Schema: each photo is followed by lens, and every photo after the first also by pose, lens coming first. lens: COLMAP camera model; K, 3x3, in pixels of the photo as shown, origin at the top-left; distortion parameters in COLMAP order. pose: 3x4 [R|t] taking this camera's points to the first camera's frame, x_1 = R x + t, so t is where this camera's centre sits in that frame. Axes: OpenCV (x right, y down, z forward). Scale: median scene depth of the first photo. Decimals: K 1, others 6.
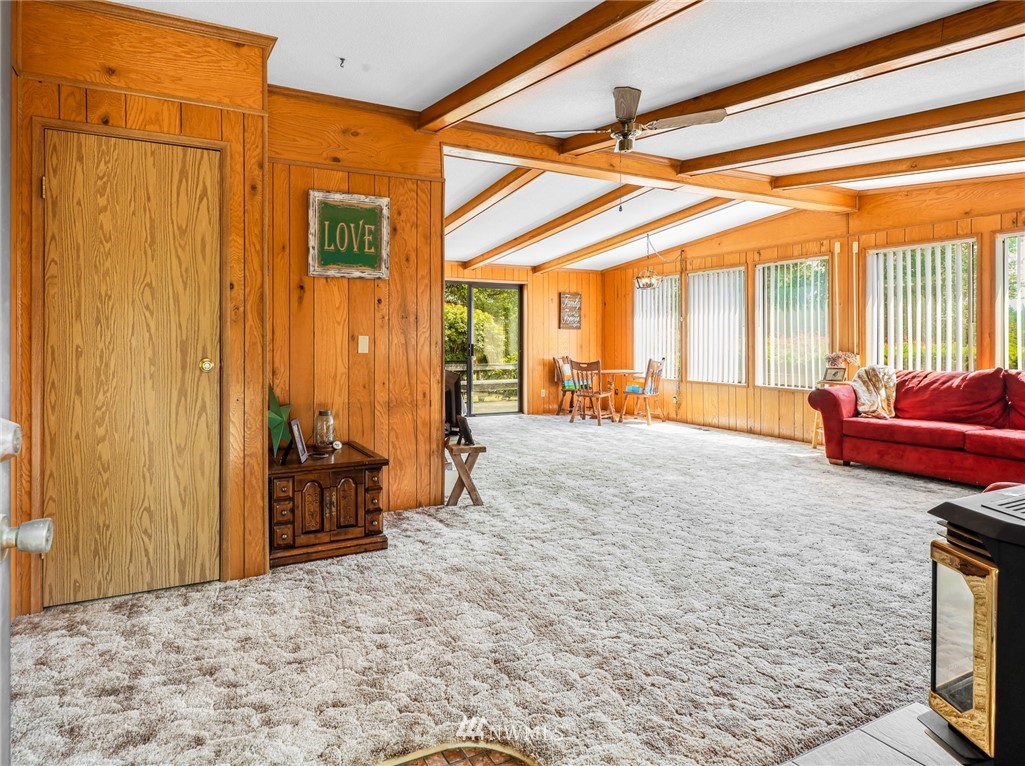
lens RADIAL K [[568.8, 0, 430.3], [0, 568.8, 343.5], [0, 0, 1]] dist [0.003762, -0.000567]
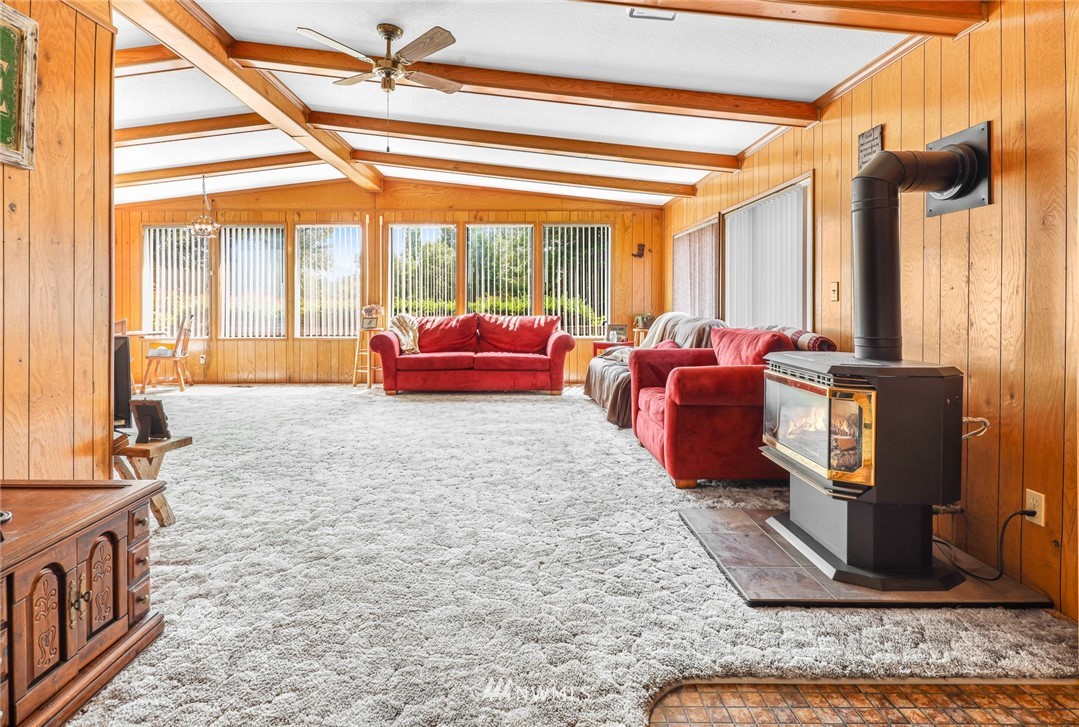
lens RADIAL K [[539.5, 0, 542.5], [0, 539.5, 304.3], [0, 0, 1]] dist [0.001263, -0.001087]
pose [[0.434158, -0.010519, 0.900775, -0.138837], [0.008734, 0.999934, 0.007468, 0.007358], [-0.900794, 0.004625, 0.434222, 0.138673]]
